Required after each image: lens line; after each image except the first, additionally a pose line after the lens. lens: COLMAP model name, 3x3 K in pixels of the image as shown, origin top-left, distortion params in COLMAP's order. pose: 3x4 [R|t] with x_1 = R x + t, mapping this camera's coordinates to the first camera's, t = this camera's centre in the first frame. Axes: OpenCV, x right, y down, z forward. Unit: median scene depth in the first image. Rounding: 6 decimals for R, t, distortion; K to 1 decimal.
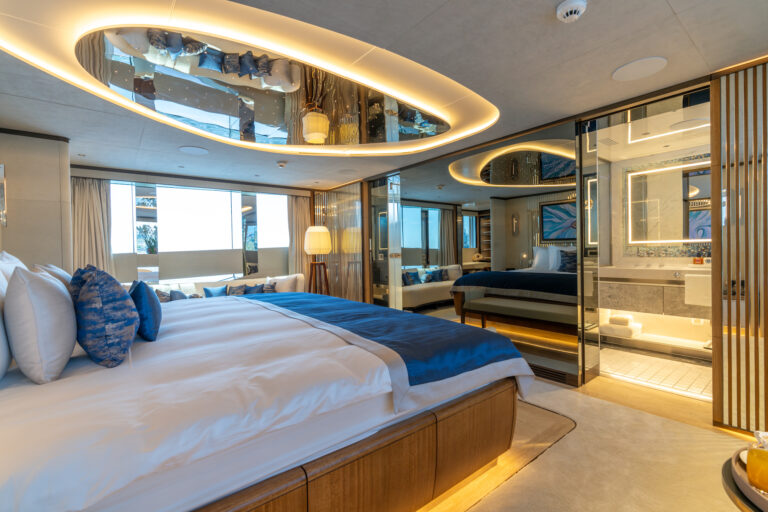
lens RADIAL K [[354.1, 0, 384.3], [0, 354.1, 255.0], [0, 0, 1]] dist [-0.000310, 0.003170]
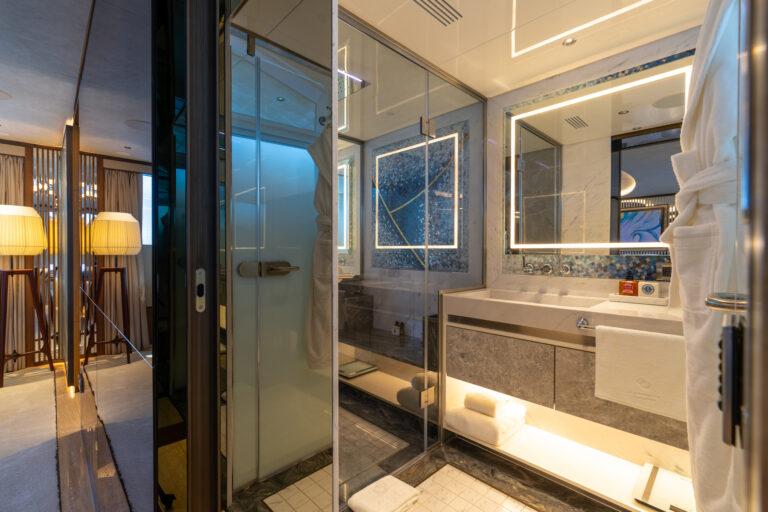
lens RADIAL K [[354.1, 0, 381.8], [0, 354.1, 255.1], [0, 0, 1]] dist [-0.000310, 0.003170]
pose [[0.994075, 0.021615, 0.106525, 0.469664], [-0.021070, 0.999759, -0.006240, -0.016126], [-0.106634, 0.003958, 0.994290, 0.523298]]
